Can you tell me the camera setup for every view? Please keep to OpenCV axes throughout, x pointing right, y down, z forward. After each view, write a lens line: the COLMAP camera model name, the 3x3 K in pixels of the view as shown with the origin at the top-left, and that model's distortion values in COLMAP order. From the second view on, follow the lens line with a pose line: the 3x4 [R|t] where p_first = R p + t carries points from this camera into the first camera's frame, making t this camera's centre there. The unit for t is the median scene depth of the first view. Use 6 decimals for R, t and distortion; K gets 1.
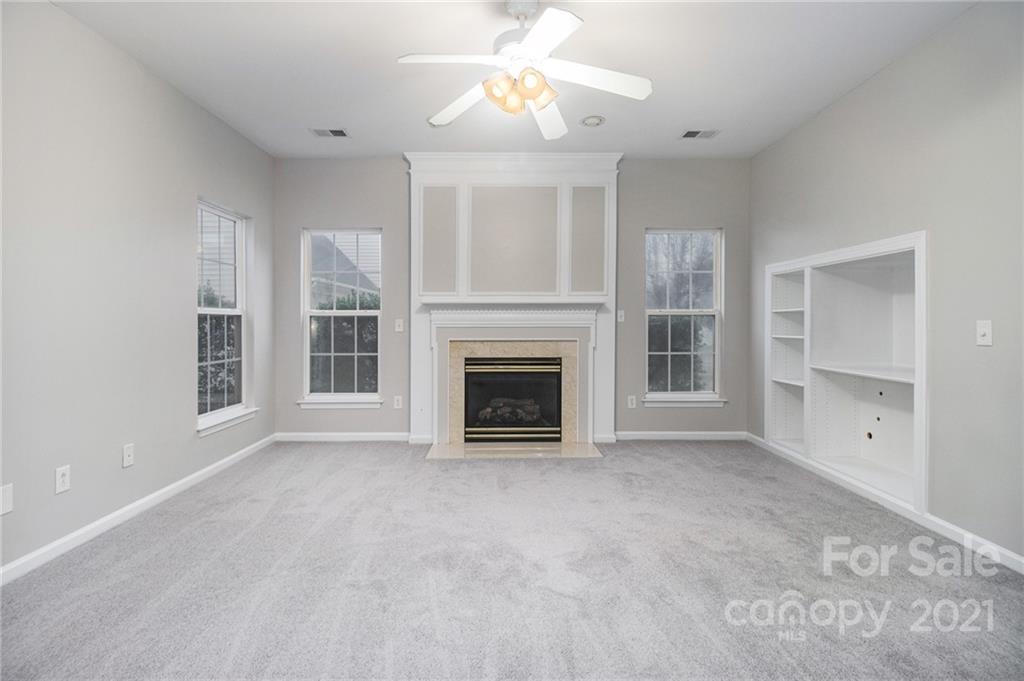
lens RADIAL K [[482.6, 0, 512.7], [0, 482.6, 324.4], [0, 0, 1]] dist [0.010434, -0.000307]
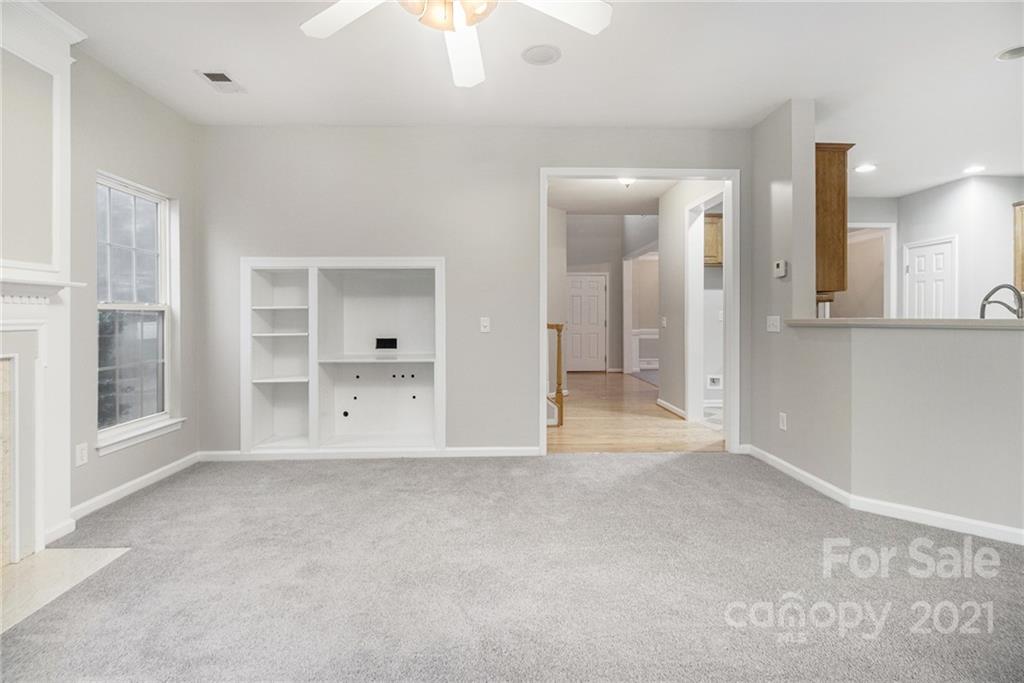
lens RADIAL K [[480.6, 0, 513.7], [0, 480.6, 319.1], [0, 0, 1]] dist [-0.003349, -0.000836]
pose [[-0.018624, -0.001222, 0.999826, -0.367052], [0.010278, 0.999946, 0.001414, -0.002060], [-0.999774, 0.010303, -0.018610, 0.489052]]
